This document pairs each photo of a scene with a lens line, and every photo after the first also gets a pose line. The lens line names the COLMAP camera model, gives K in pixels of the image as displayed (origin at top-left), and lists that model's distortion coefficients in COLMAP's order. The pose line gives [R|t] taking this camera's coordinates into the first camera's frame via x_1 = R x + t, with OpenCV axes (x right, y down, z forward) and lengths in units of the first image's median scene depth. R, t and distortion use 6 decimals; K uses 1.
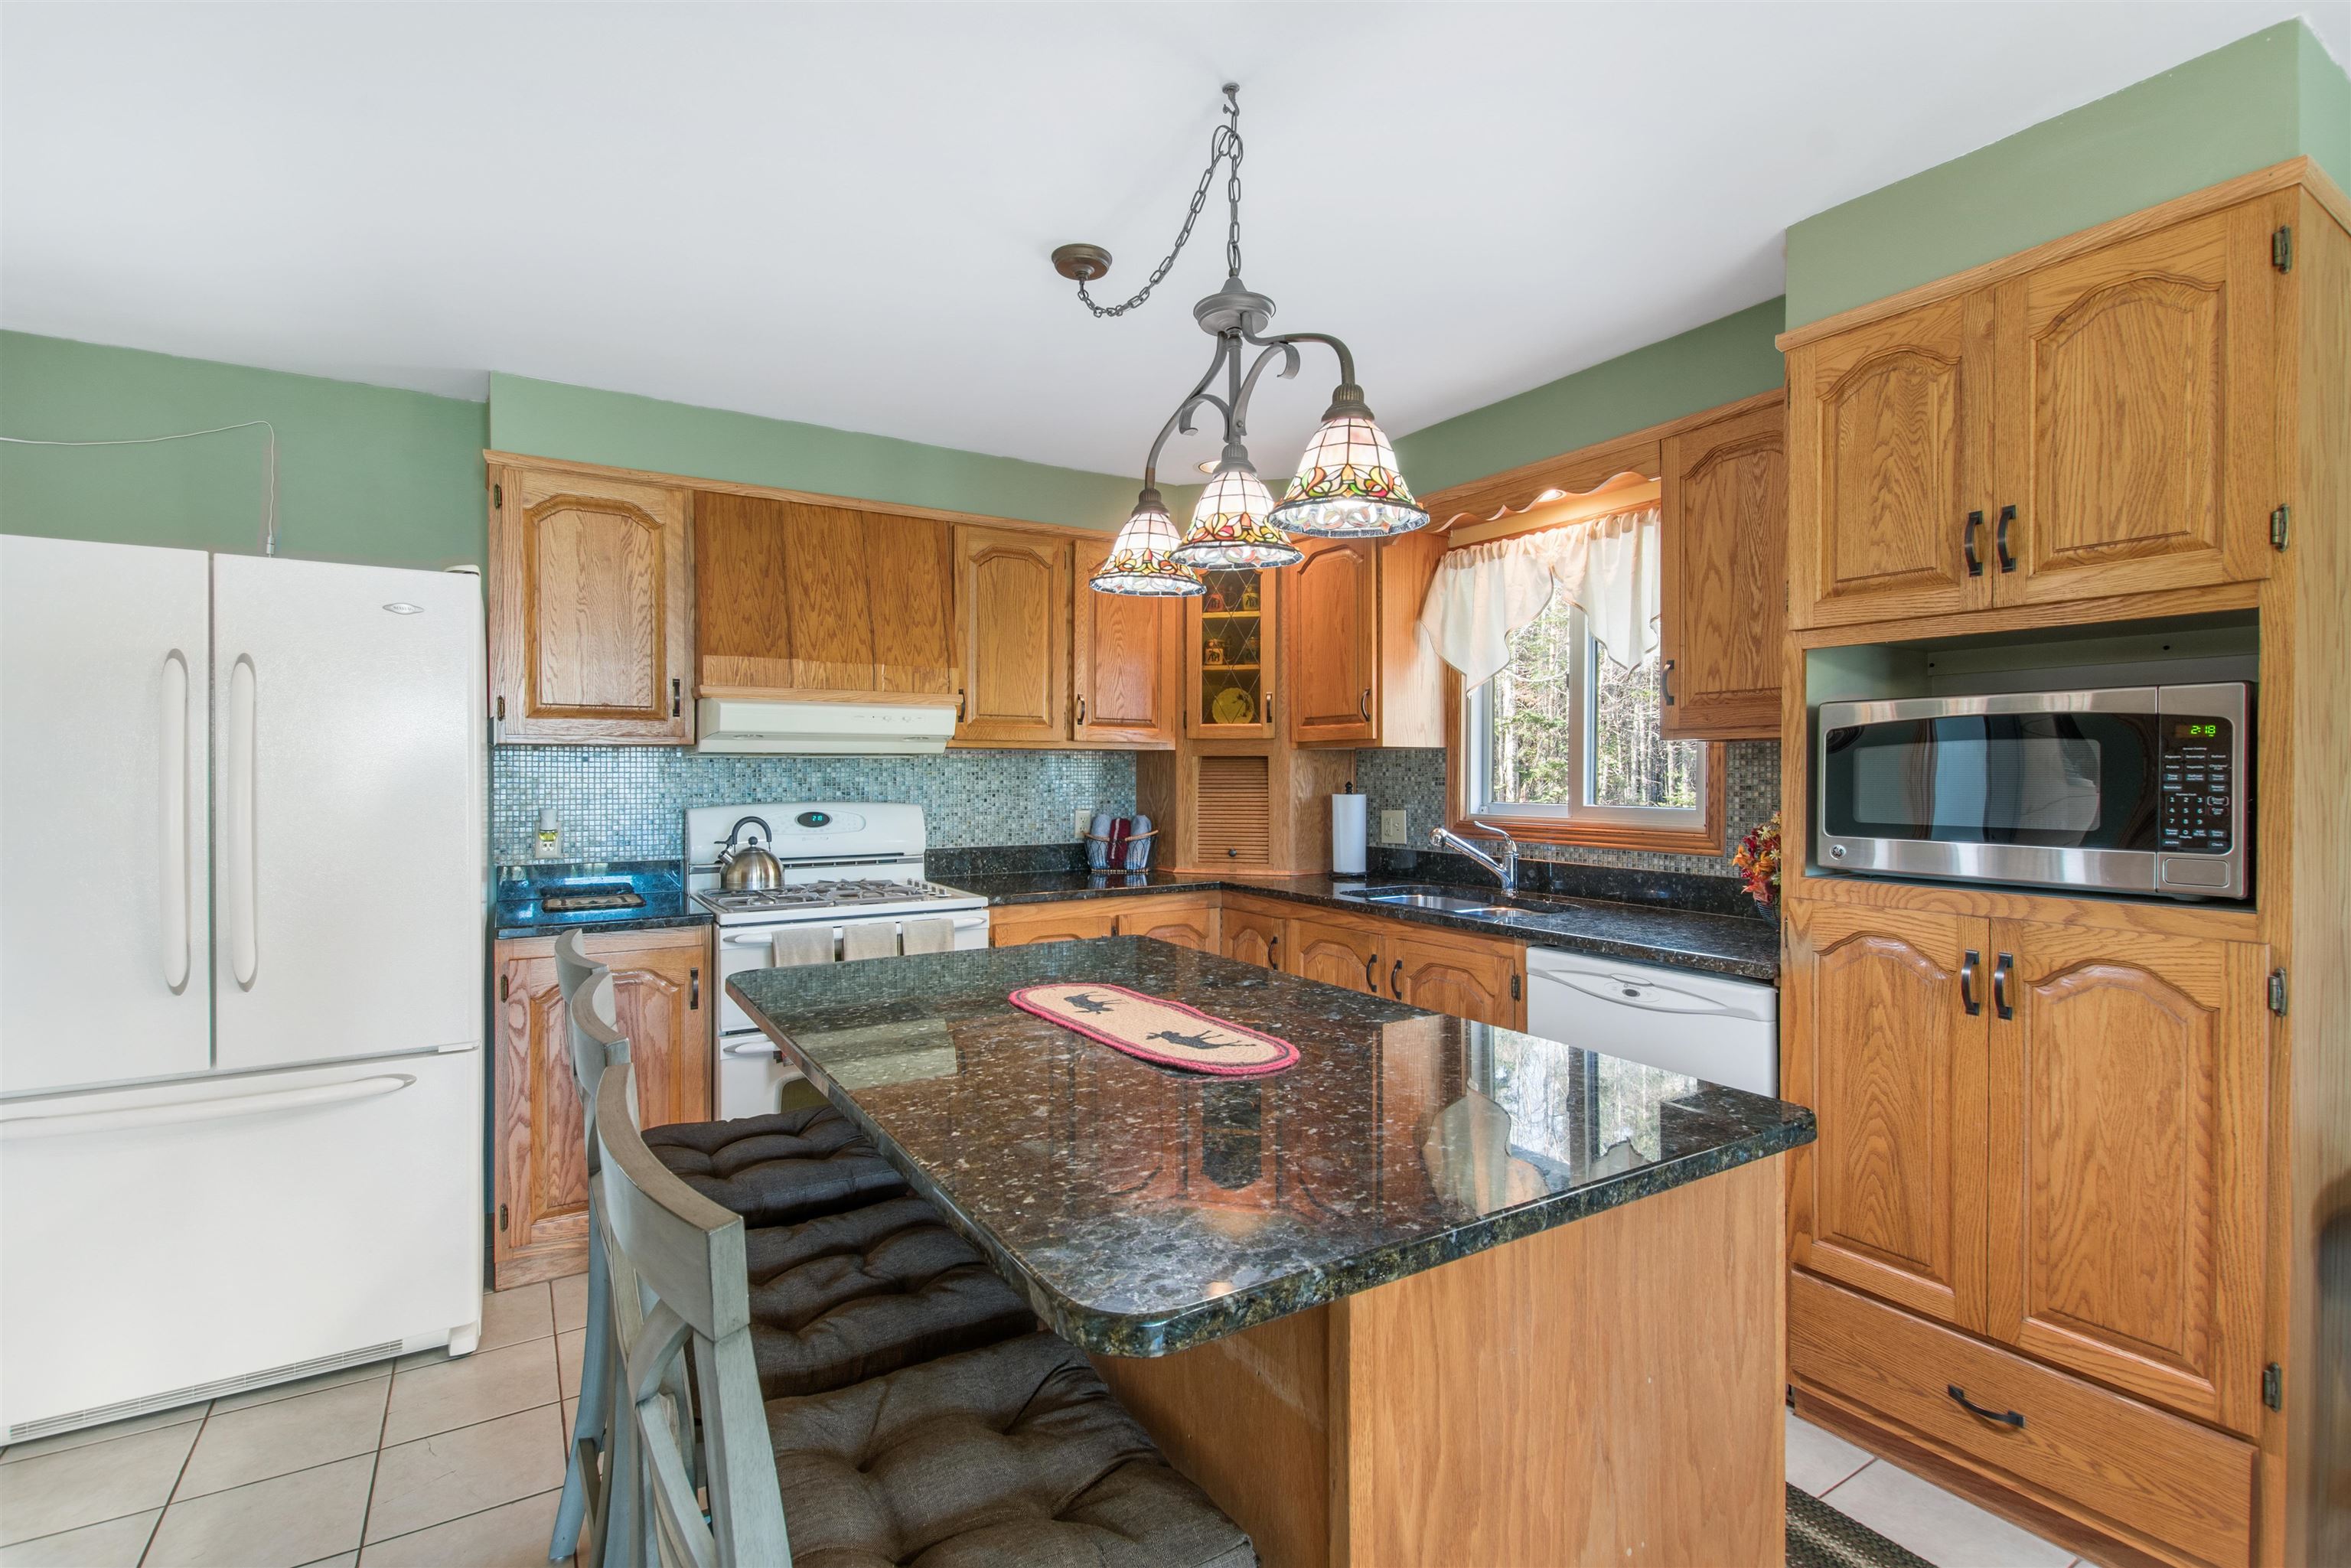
lens RADIAL K [[1057.2, 0, 1147.2], [0, 1057.2, 779.7], [0, 0, 1]] dist [0.006171, -0.002647]
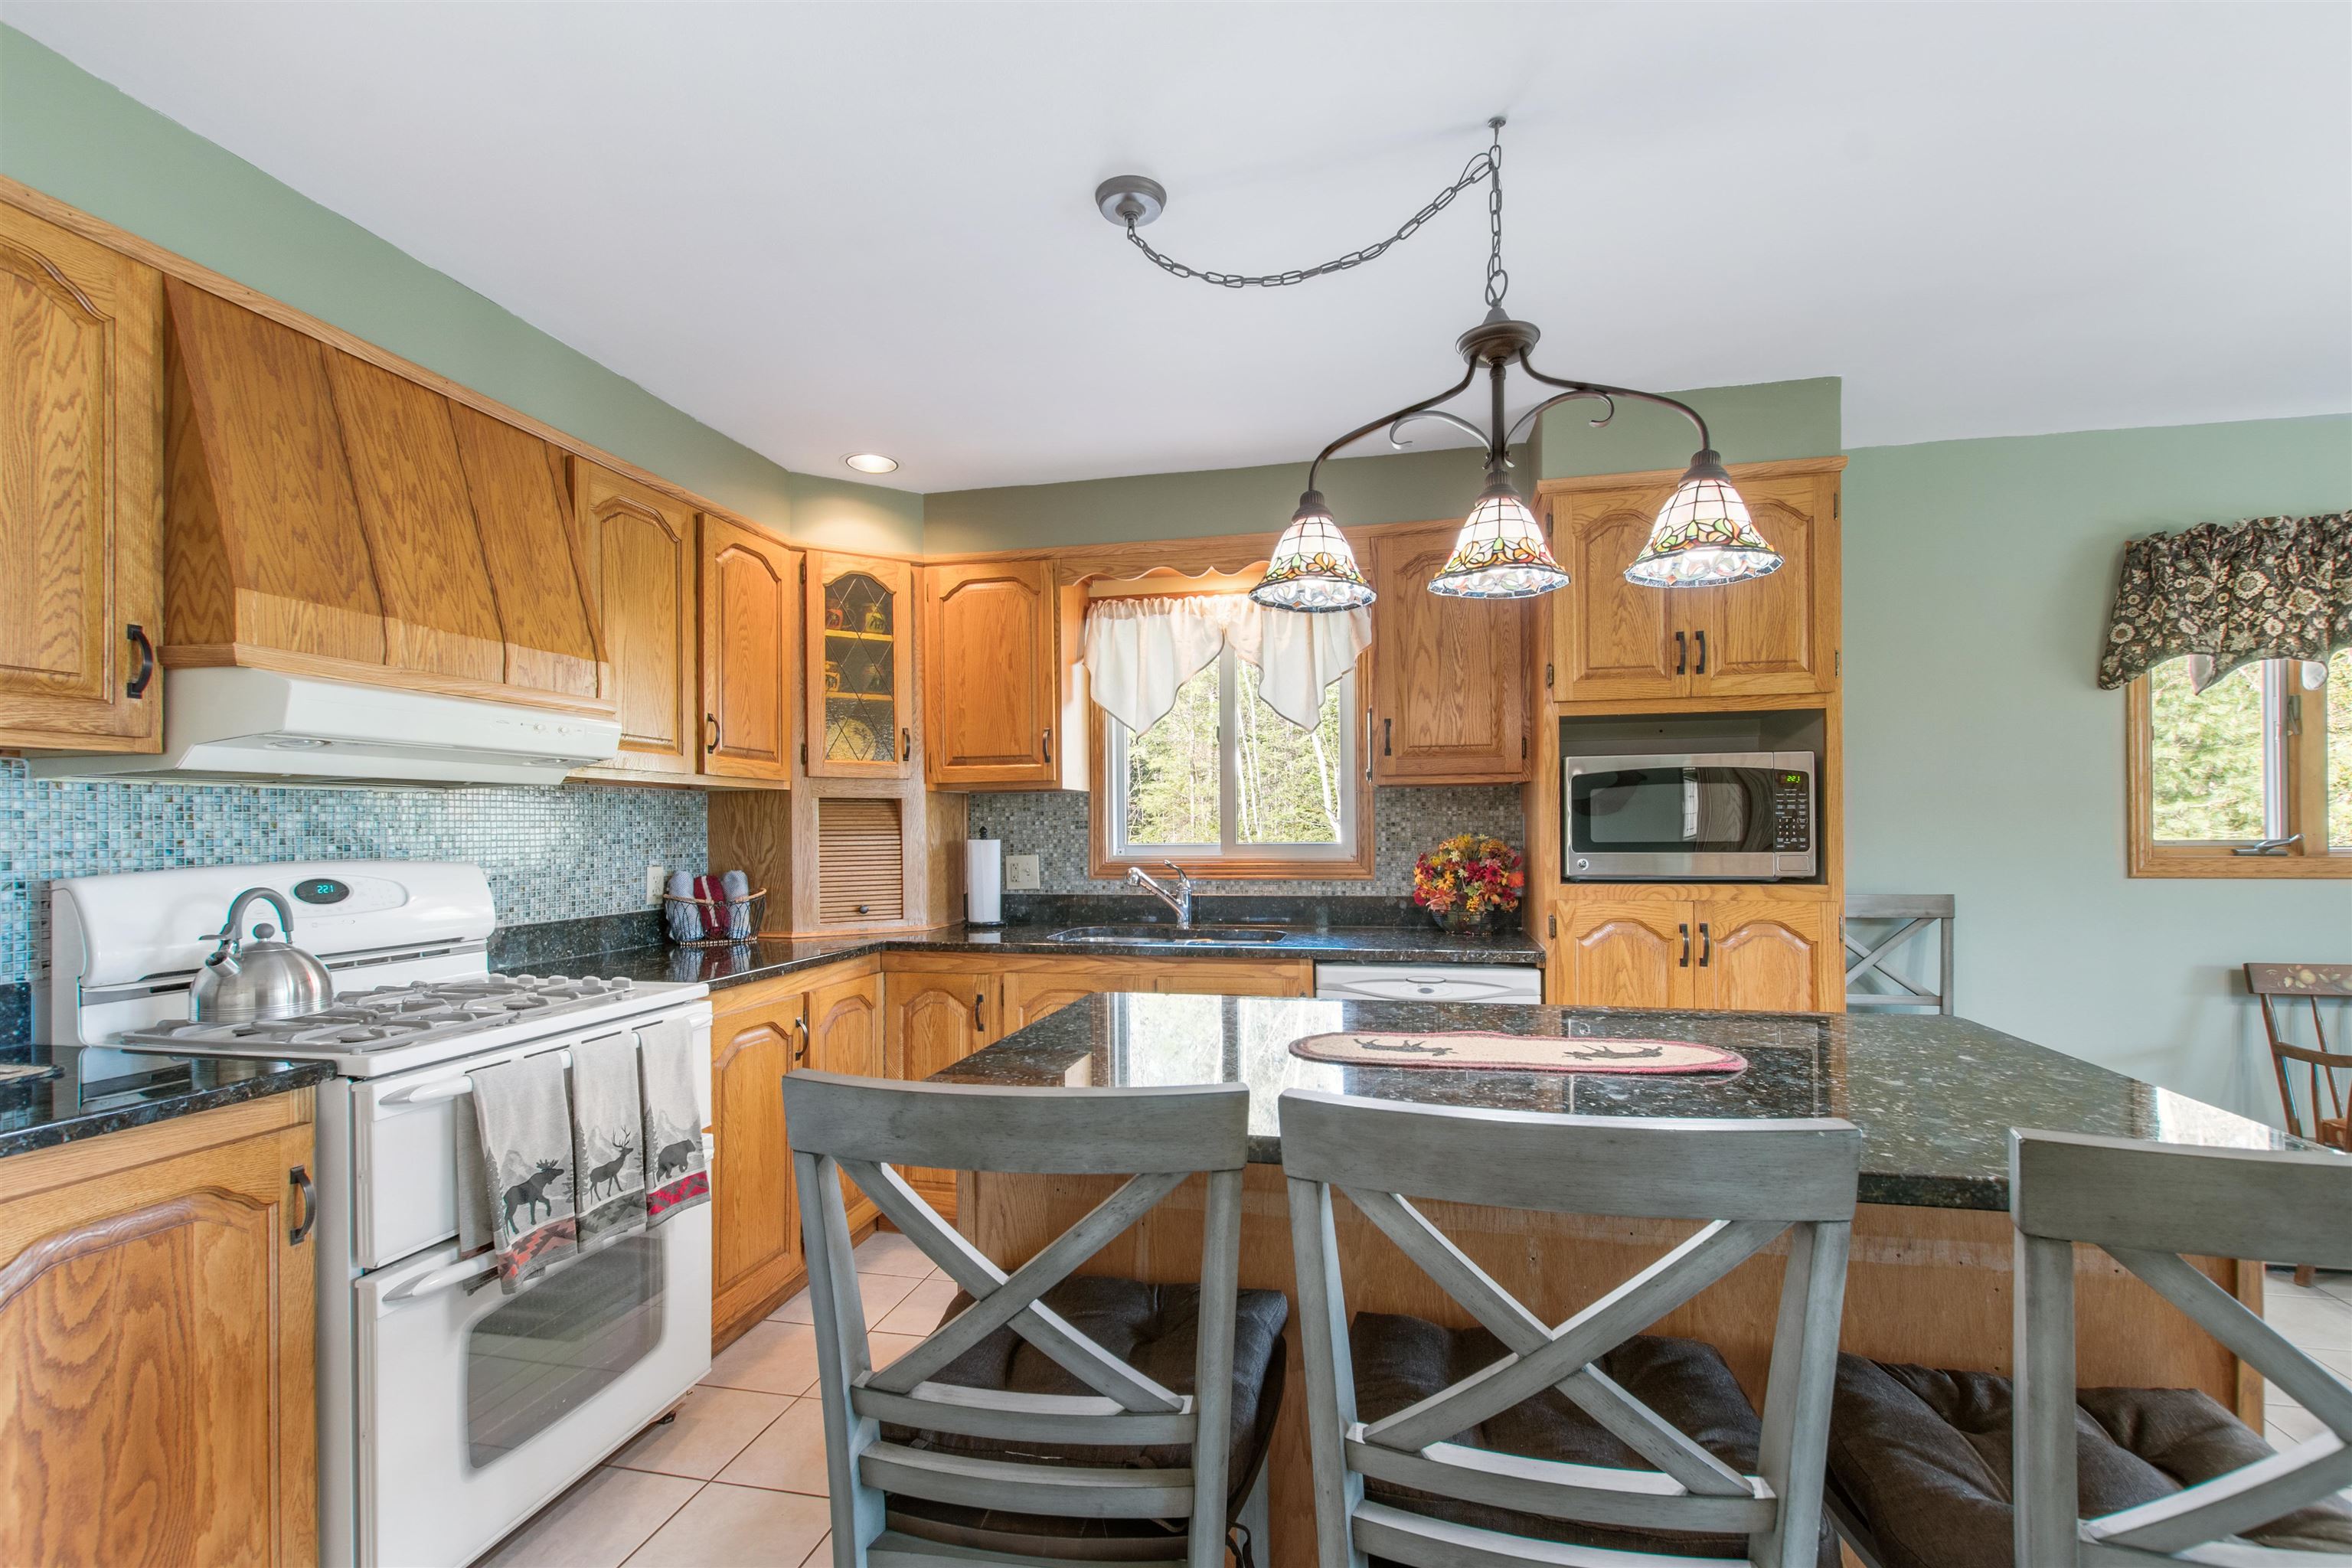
lens RADIAL K [[1057.7, 0, 1178.2], [0, 1057.7, 826.6], [0, 0, 1]] dist [0.006171, -0.002647]
pose [[0.695385, -0.004891, 0.718620, -0.479213], [0.014872, 0.999861, -0.007586, 0.014947], [-0.718483, 0.015962, 0.695361, 0.284586]]
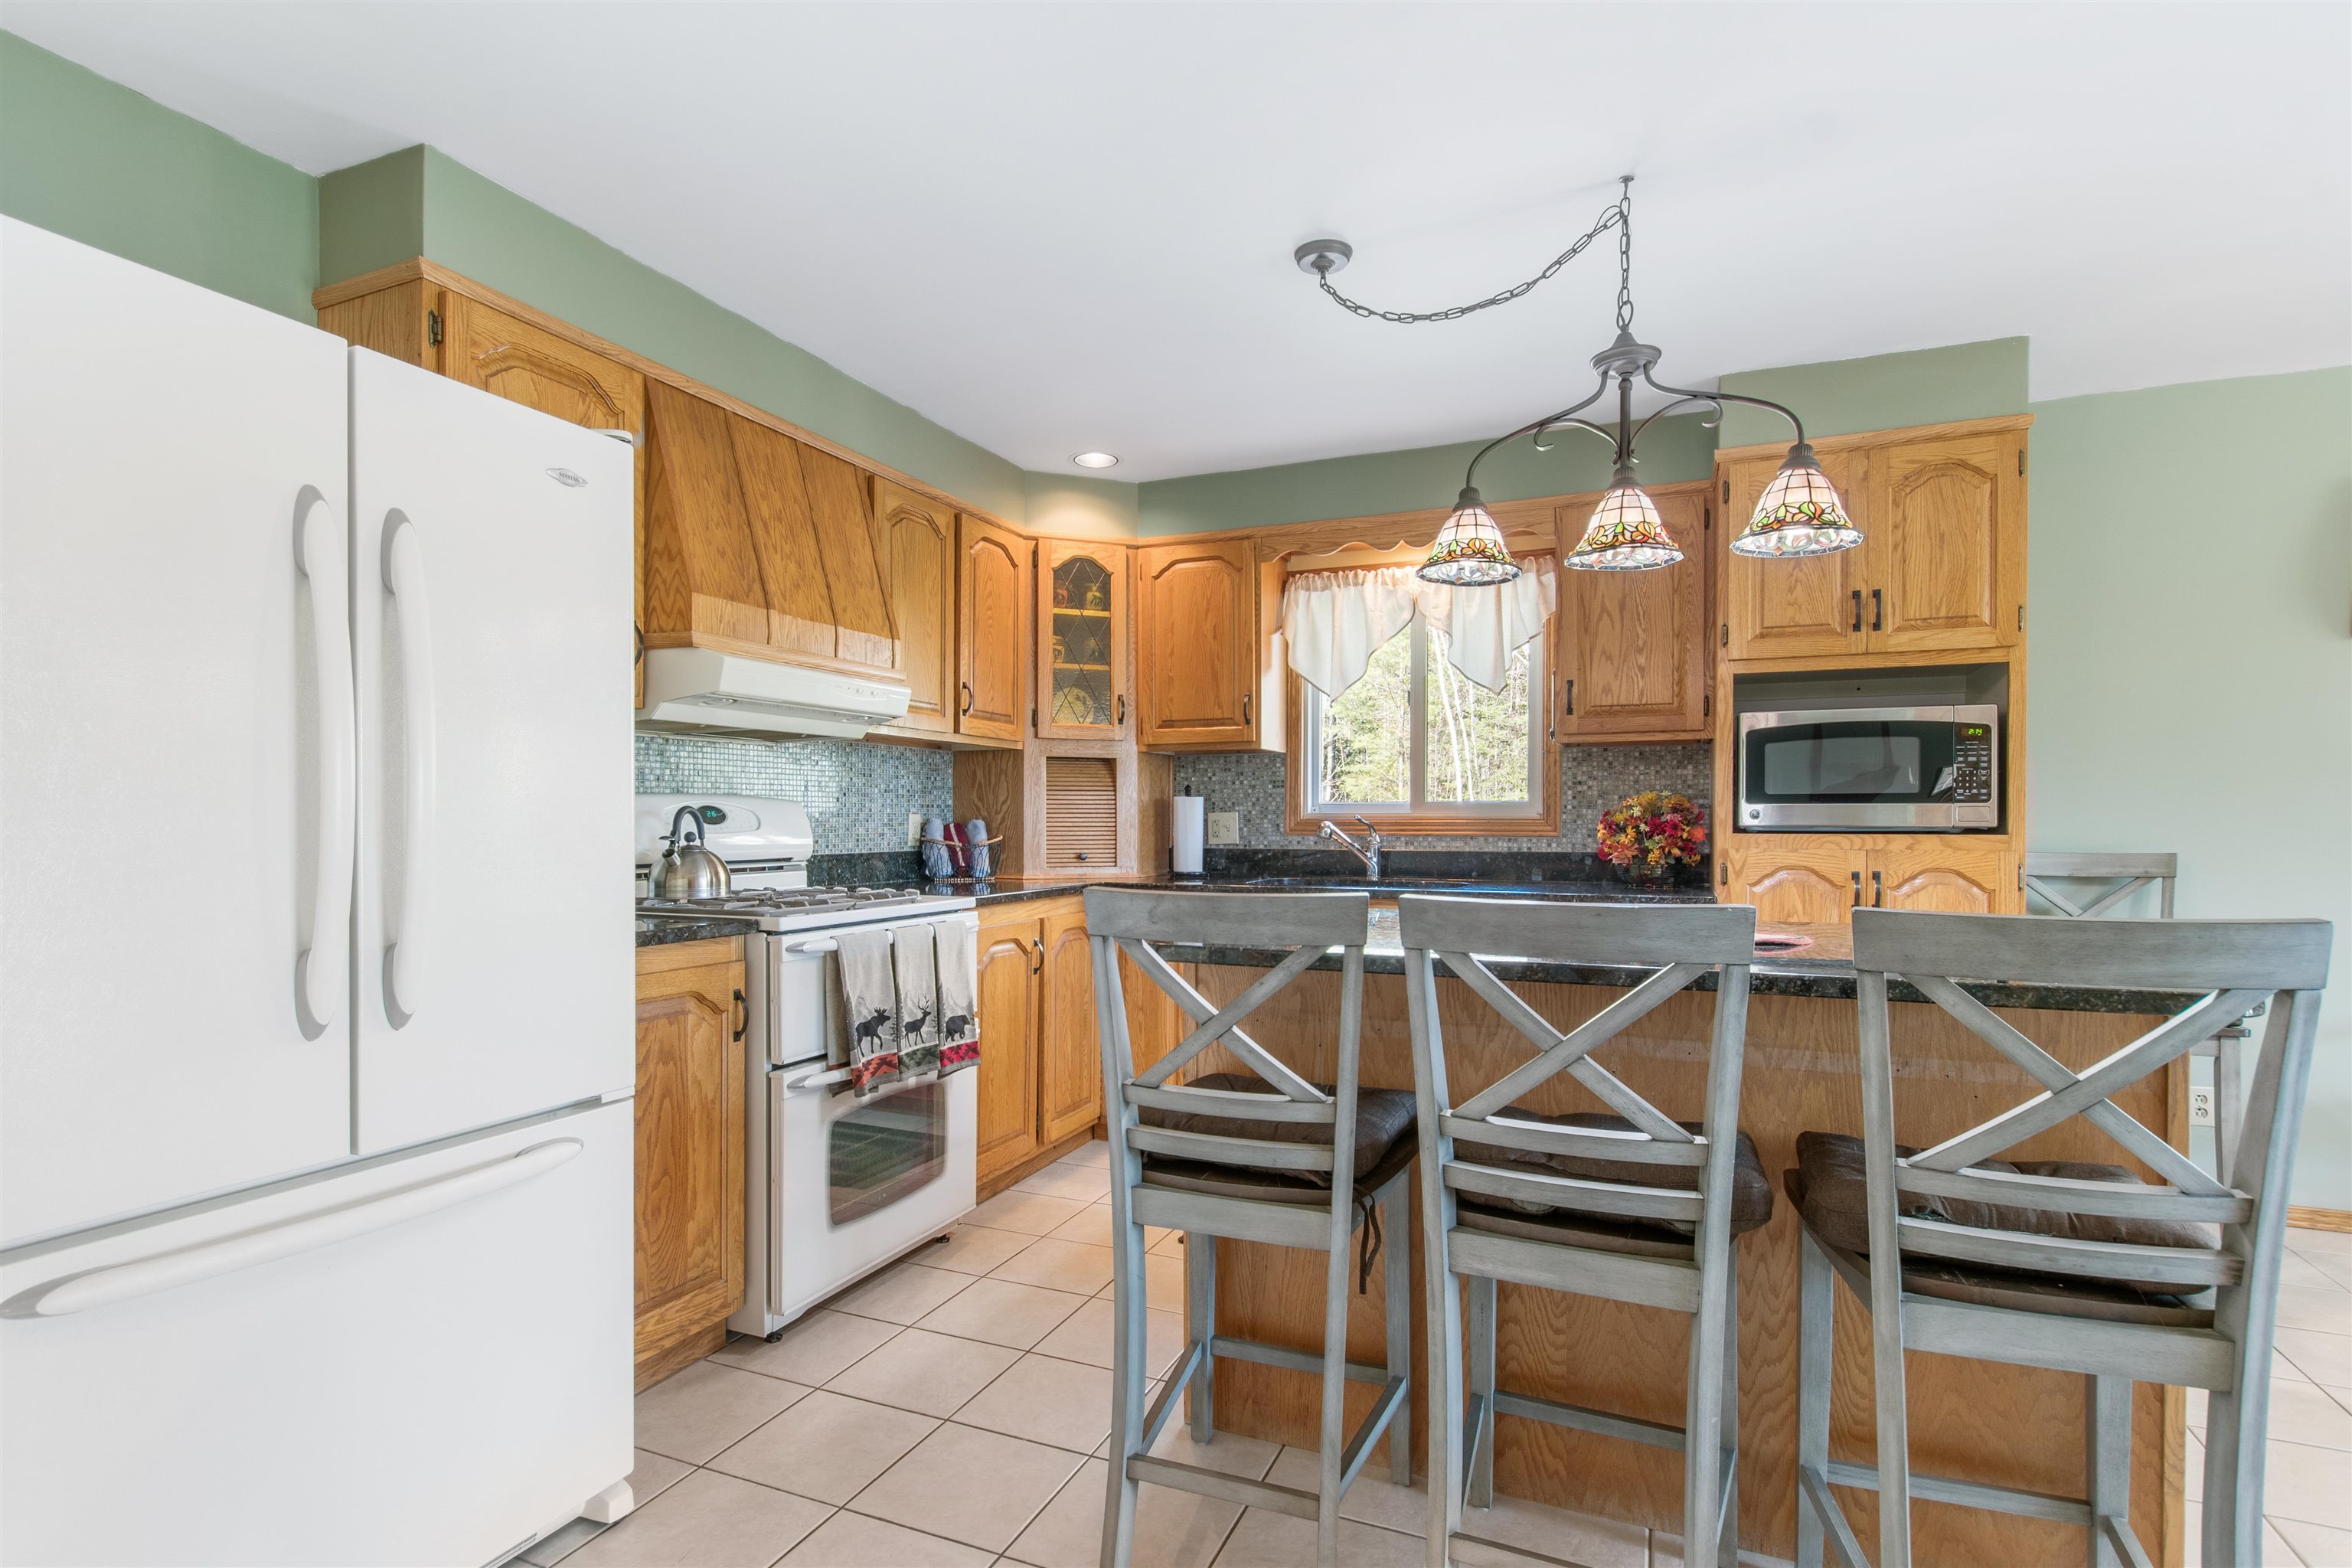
lens RADIAL K [[1170.2, 0, 1152.9], [0, 1170.2, 824.5], [0, 0, 1]] dist [-0.000252, 0.002469]
pose [[0.822900, -0.001550, 0.568184, -0.635134], [0.003366, 0.999992, -0.002147, 0.055798], [-0.568176, 0.003679, 0.822899, 0.103486]]
